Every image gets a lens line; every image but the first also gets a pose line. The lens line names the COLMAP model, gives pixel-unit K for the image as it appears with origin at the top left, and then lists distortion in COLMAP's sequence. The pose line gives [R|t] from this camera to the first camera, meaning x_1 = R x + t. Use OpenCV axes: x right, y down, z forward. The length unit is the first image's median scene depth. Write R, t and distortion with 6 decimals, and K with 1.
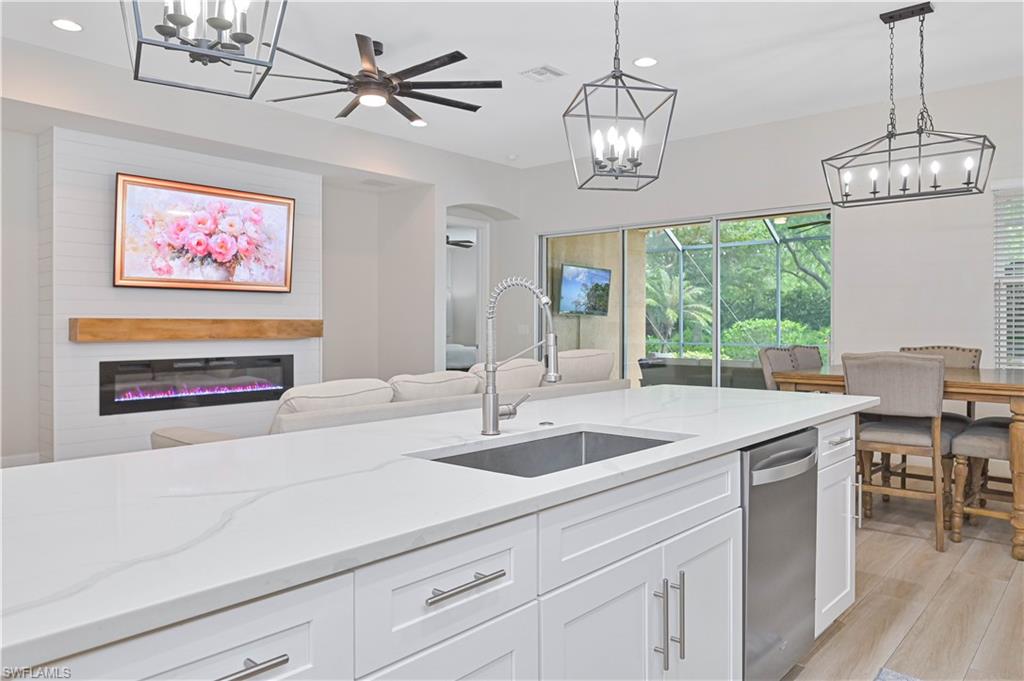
lens RADIAL K [[708.3, 0, 511.8], [0, 708.3, 325.3], [0, 0, 1]] dist [-0.006065, 0.001657]
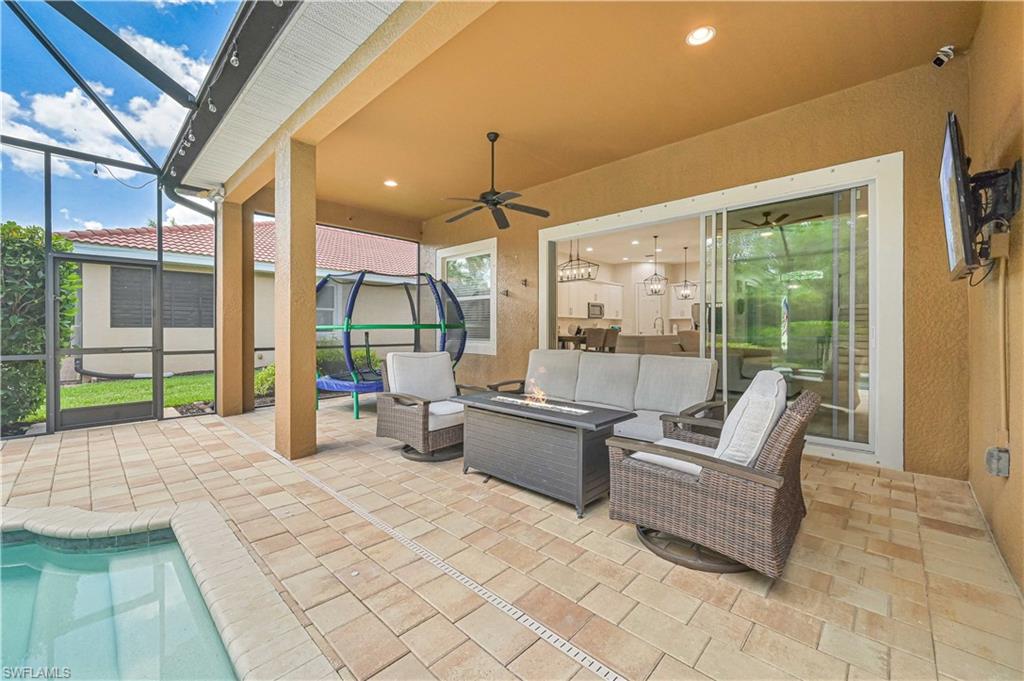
lens RADIAL K [[410.7, 0, 513.9], [0, 410.7, 329.9], [0, 0, 1]] dist [-0.001087, -0.000209]
pose [[-0.999242, -0.000328, 0.038939, 0.512569], [0.000053, 0.999952, 0.009784, 0.012864], [-0.038940, 0.009779, -0.999194, 1.945469]]
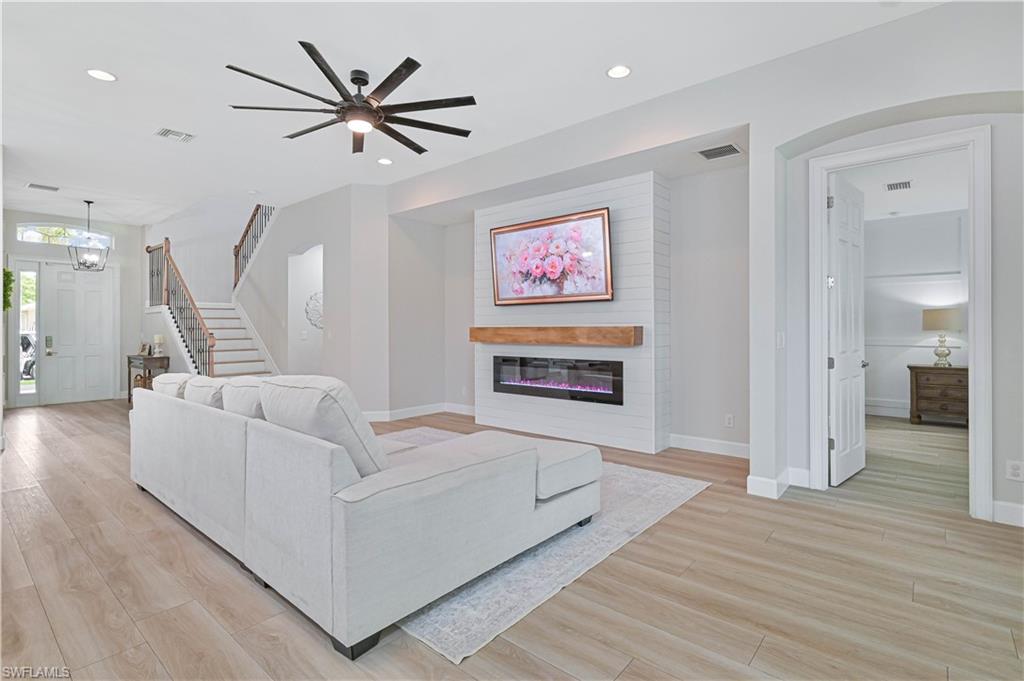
lens RADIAL K [[489.4, 0, 518.8], [0, 489.4, 325.9], [0, 0, 1]] dist [-0.000790, -0.000312]
pose [[0.019265, -0.006110, -0.999796, 0.420974], [0.001774, 0.999980, -0.006077, -0.005468], [0.999813, -0.001657, 0.019276, 0.930994]]
